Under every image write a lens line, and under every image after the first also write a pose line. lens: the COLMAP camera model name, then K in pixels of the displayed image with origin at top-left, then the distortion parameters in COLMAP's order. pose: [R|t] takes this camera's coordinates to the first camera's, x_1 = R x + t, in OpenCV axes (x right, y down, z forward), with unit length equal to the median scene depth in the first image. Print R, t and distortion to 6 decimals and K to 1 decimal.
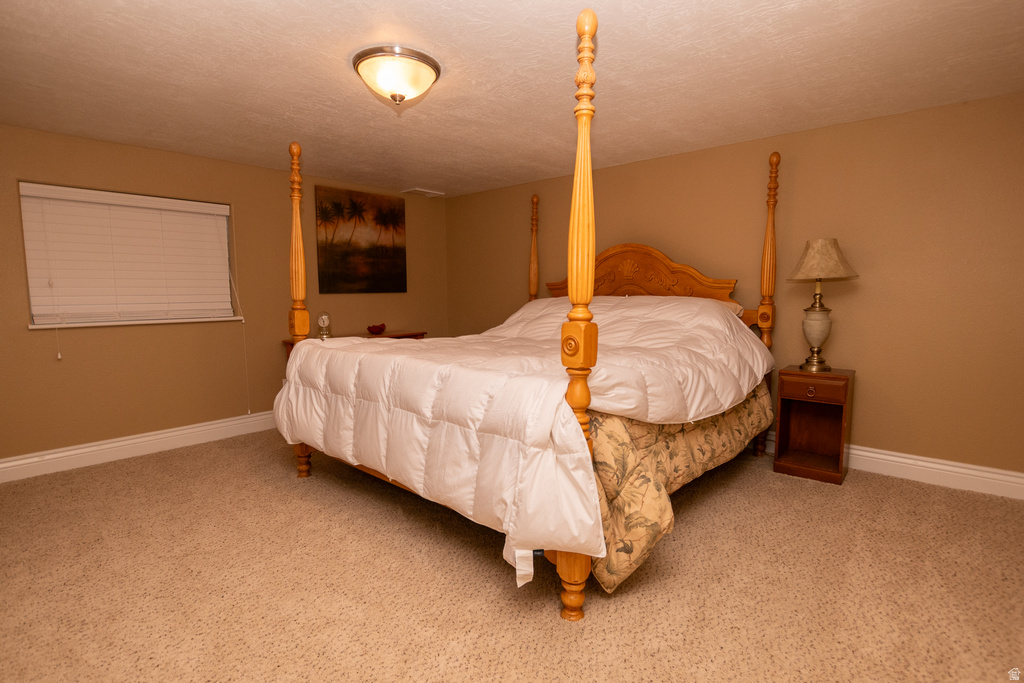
lens RADIAL K [[473.3, 0, 515.2], [0, 473.3, 341.3], [0, 0, 1]] dist [-0.034342, 0.006257]
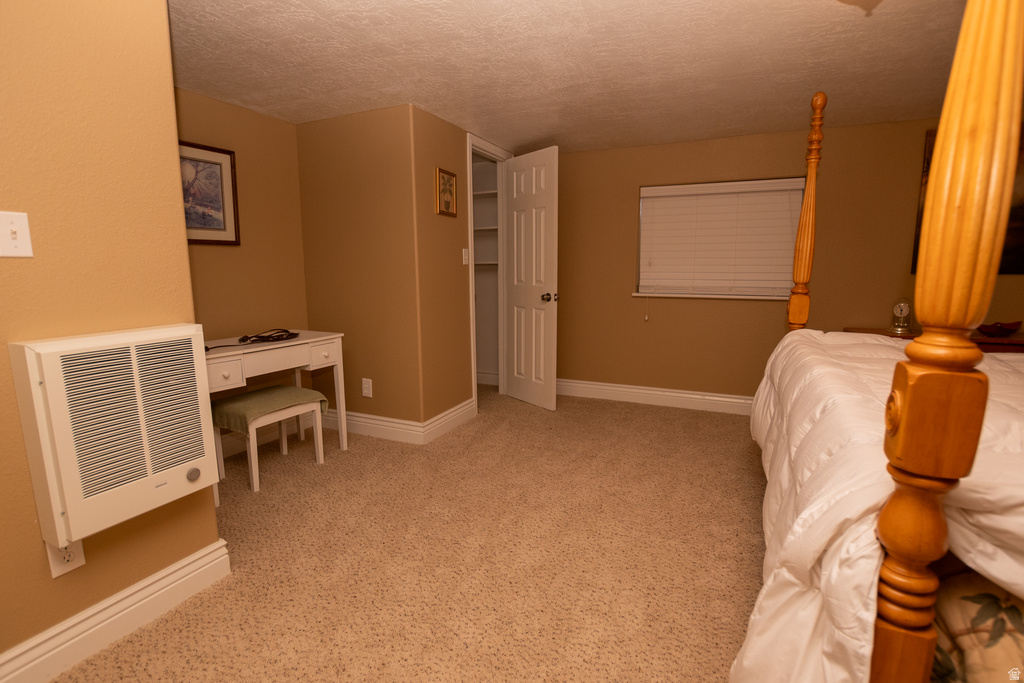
lens RADIAL K [[473.3, 0, 514.4], [0, 473.3, 342.9], [0, 0, 1]] dist [-0.034342, 0.006257]
pose [[0.303328, 0.152601, -0.940587, 0.204580], [-0.097486, 0.986884, 0.128674, -0.039144], [0.947886, 0.052663, 0.314226, 0.249333]]
